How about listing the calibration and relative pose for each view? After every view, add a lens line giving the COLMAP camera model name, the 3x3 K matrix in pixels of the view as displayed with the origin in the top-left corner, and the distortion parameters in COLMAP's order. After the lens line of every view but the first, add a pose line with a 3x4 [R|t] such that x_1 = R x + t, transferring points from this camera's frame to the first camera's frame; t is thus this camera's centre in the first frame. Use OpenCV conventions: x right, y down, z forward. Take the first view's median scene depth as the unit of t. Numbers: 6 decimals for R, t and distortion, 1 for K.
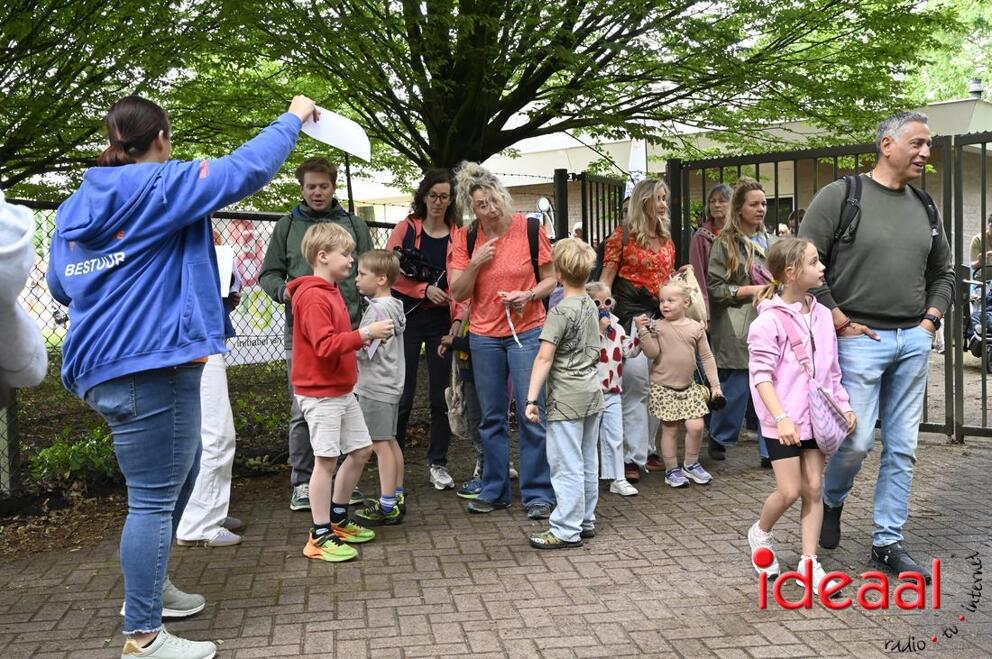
lens RADIAL K [[1080.9, 0, 496.0], [0, 1080.9, 329.5], [0, 0, 1]] dist [-0.006030, 0.147110]
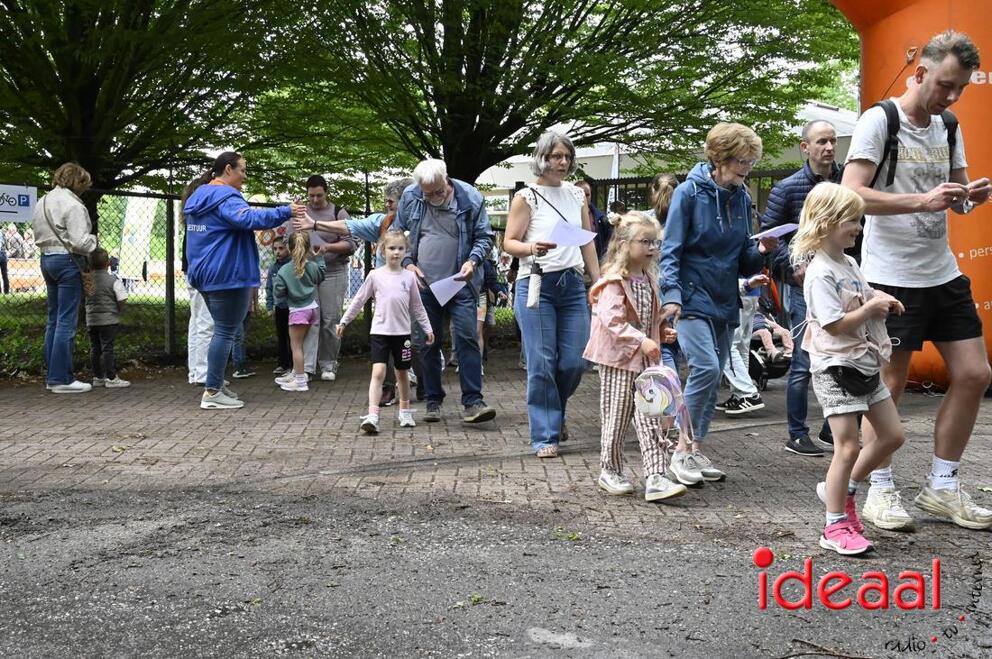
lens RADIAL K [[1141.6, 0, 496.0], [0, 1141.6, 329.5], [0, 0, 1]] dist [-0.007052, 0.023580]
pose [[0.996677, 0.040273, -0.070798, 0.109337], [-0.040359, 0.999185, 0.000209, 0.039306], [0.070749, 0.002649, 0.997491, -0.403161]]
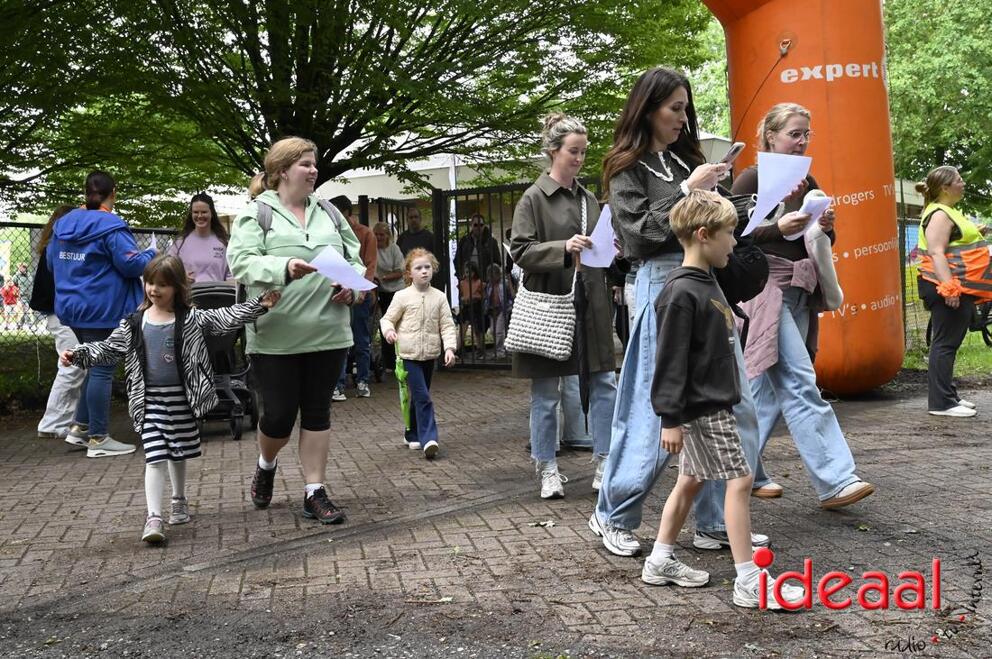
lens RADIAL K [[1080.9, 0, 496.0], [0, 1080.9, 329.5], [0, 0, 1]] dist [-0.006030, 0.147110]
pose [[0.995440, -0.010423, 0.094815, 0.073425], [0.011467, 0.999879, -0.010466, 0.030102], [-0.094694, 0.011506, 0.995440, -0.292704]]
